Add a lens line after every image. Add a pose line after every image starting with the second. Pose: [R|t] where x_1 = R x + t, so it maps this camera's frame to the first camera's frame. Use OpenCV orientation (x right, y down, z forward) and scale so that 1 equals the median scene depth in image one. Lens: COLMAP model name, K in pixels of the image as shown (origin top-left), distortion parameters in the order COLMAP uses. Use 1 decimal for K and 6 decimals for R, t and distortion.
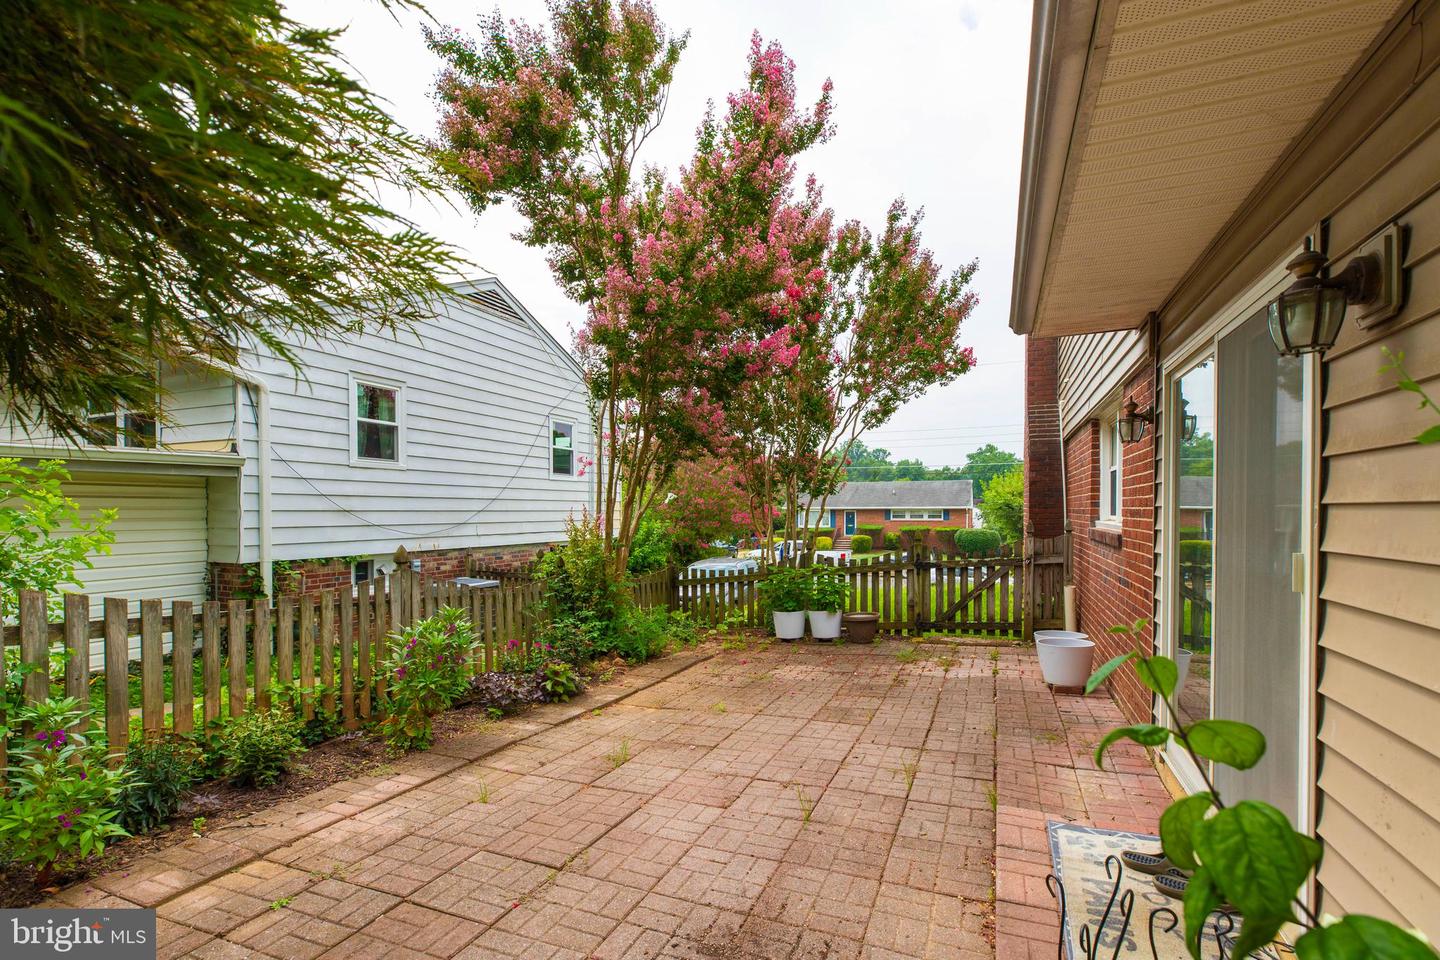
lens RADIAL K [[661.7, 0, 717.4], [0, 661.7, 513.3], [0, 0, 1]] dist [0.011013, 0.000635]
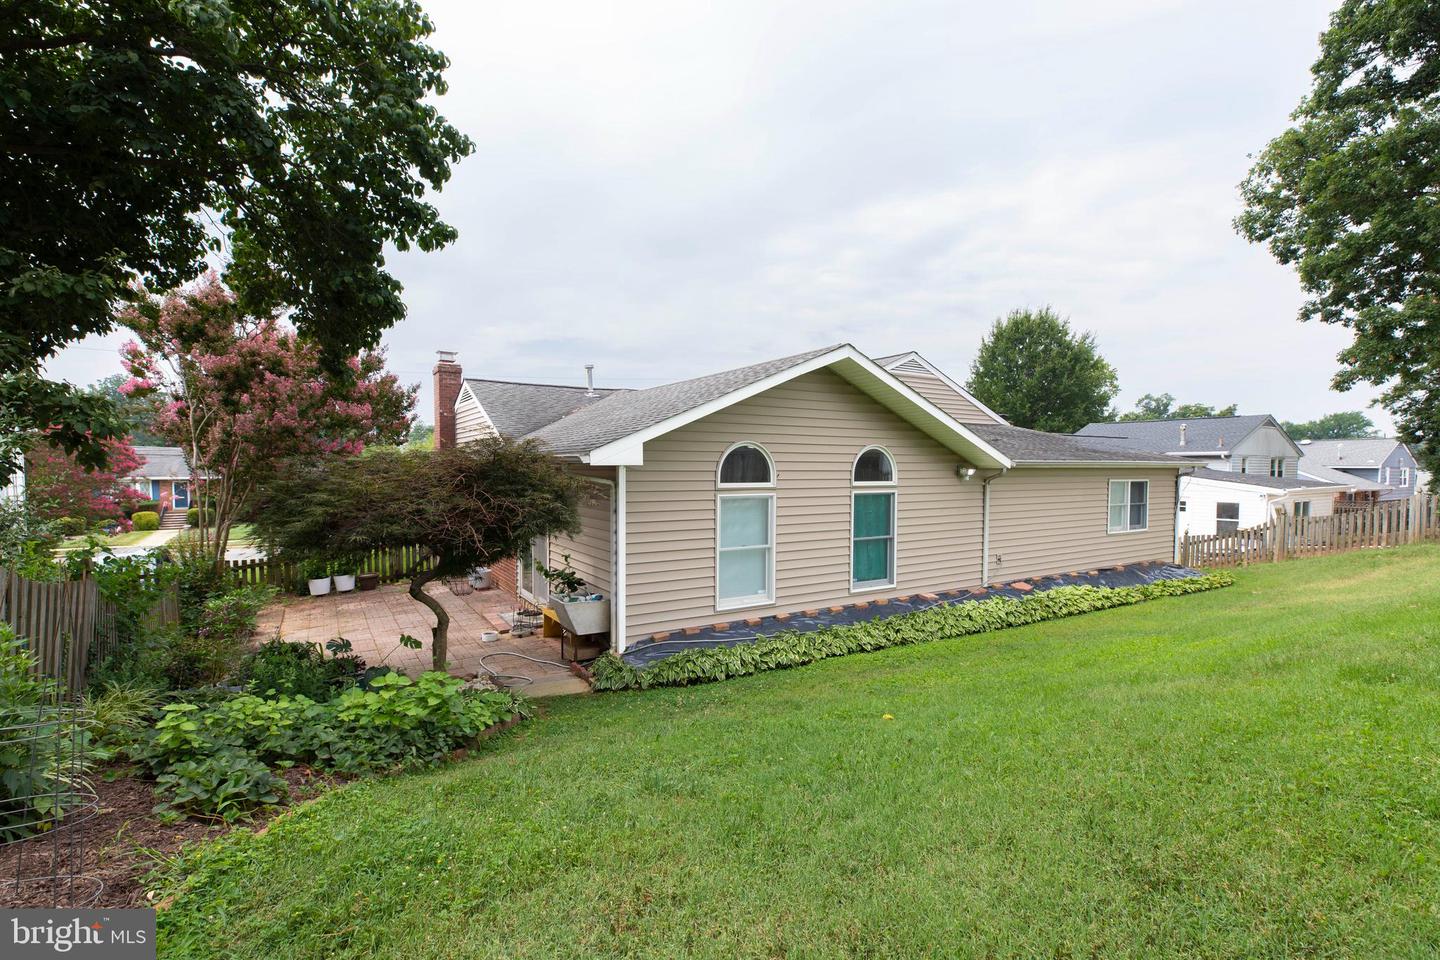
lens RADIAL K [[661.7, 0, 721.2], [0, 661.7, 478.9], [0, 0, 1]] dist [0.011013, 0.000635]
pose [[0.576681, -0.011351, 0.816890, -0.718980], [-0.003337, 0.999862, 0.016248, -0.146880], [-0.816962, -0.012096, 0.576564, -0.868042]]
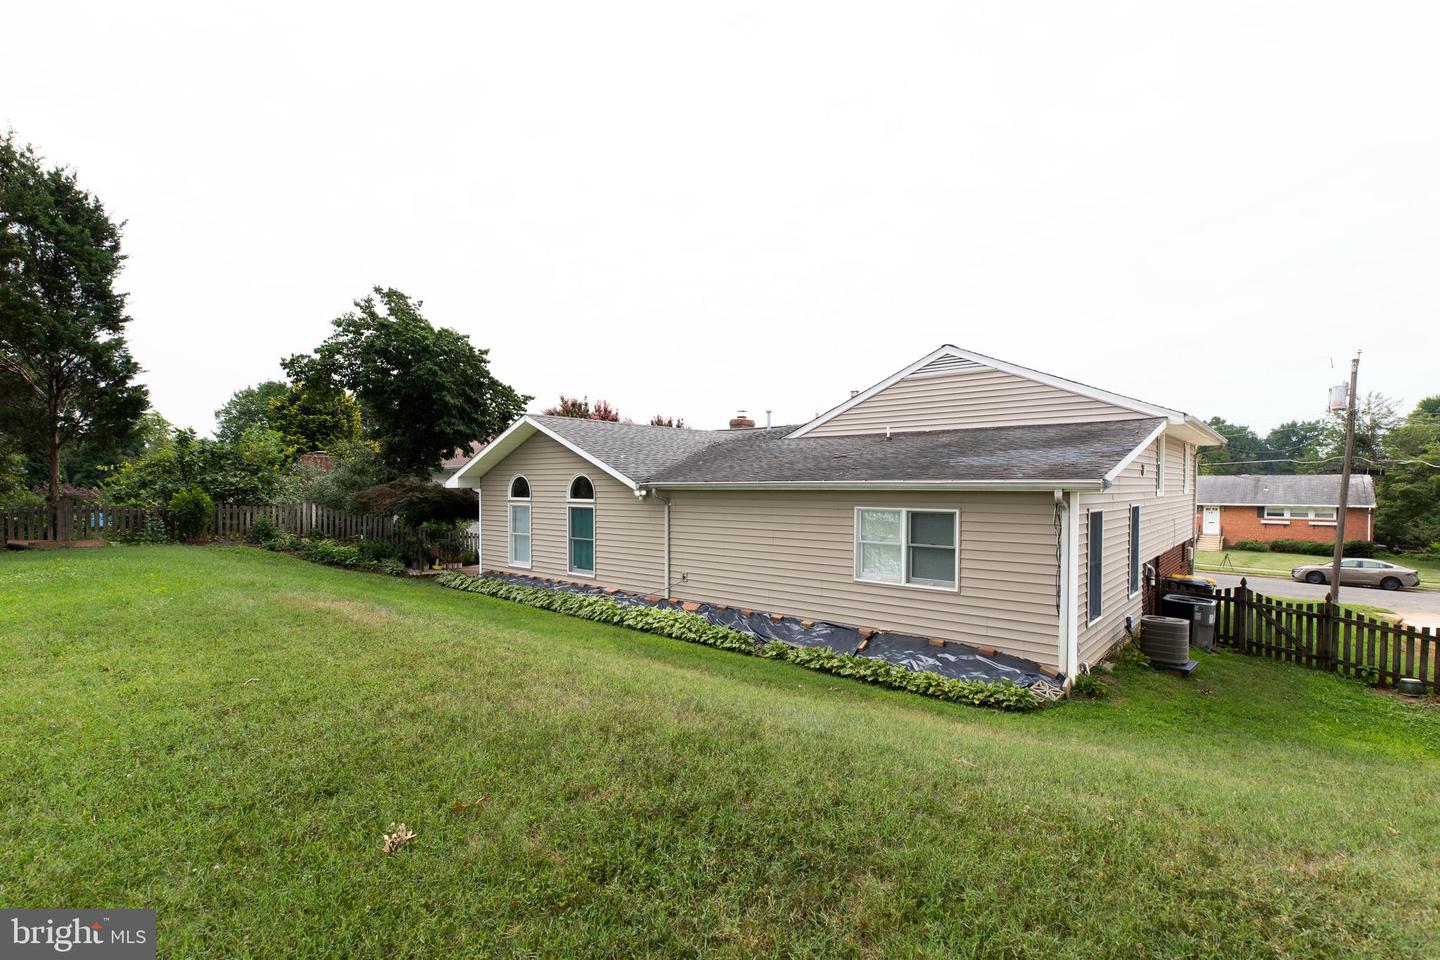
lens RADIAL K [[661.7, 0, 722.3], [0, 661.7, 488.5], [0, 0, 1]] dist [0.011013, 0.000635]
pose [[0.952694, 0.003489, -0.303912, 1.575513], [-0.002129, 0.999986, 0.004806, -0.160933], [0.303925, -0.003932, 0.952688, -2.064516]]
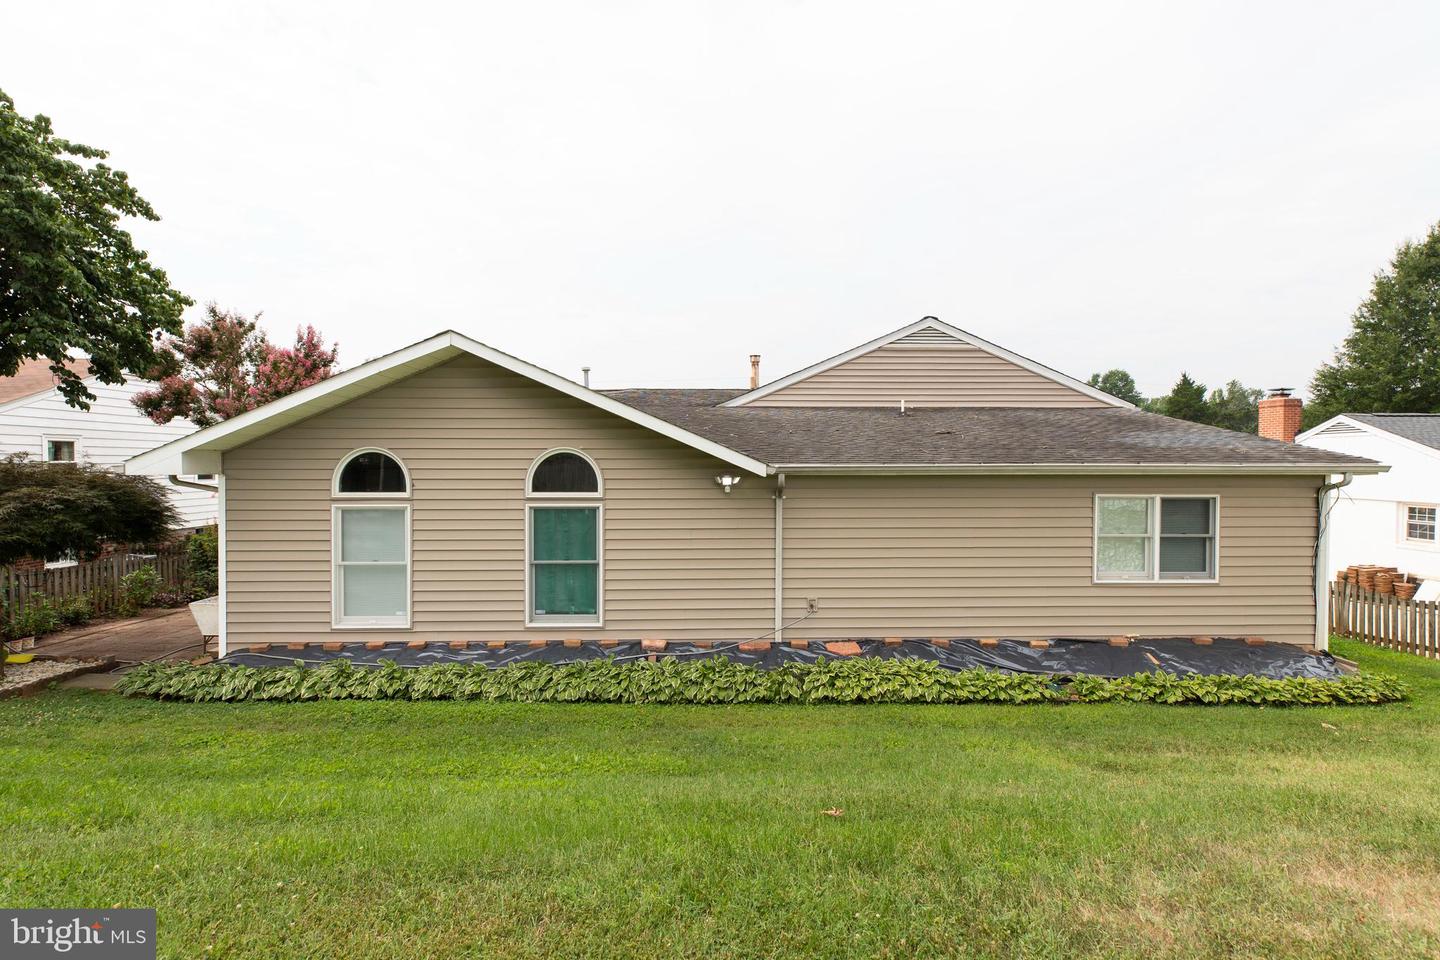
lens RADIAL K [[661.7, 0, 725.7], [0, 661.7, 464.2], [0, 0, 1]] dist [0.011013, 0.000635]
pose [[0.911262, 0.000561, 0.411827, 0.374646], [-0.001704, 0.999996, 0.002407, -0.170668], [-0.411823, -0.002895, 0.911259, -1.463173]]
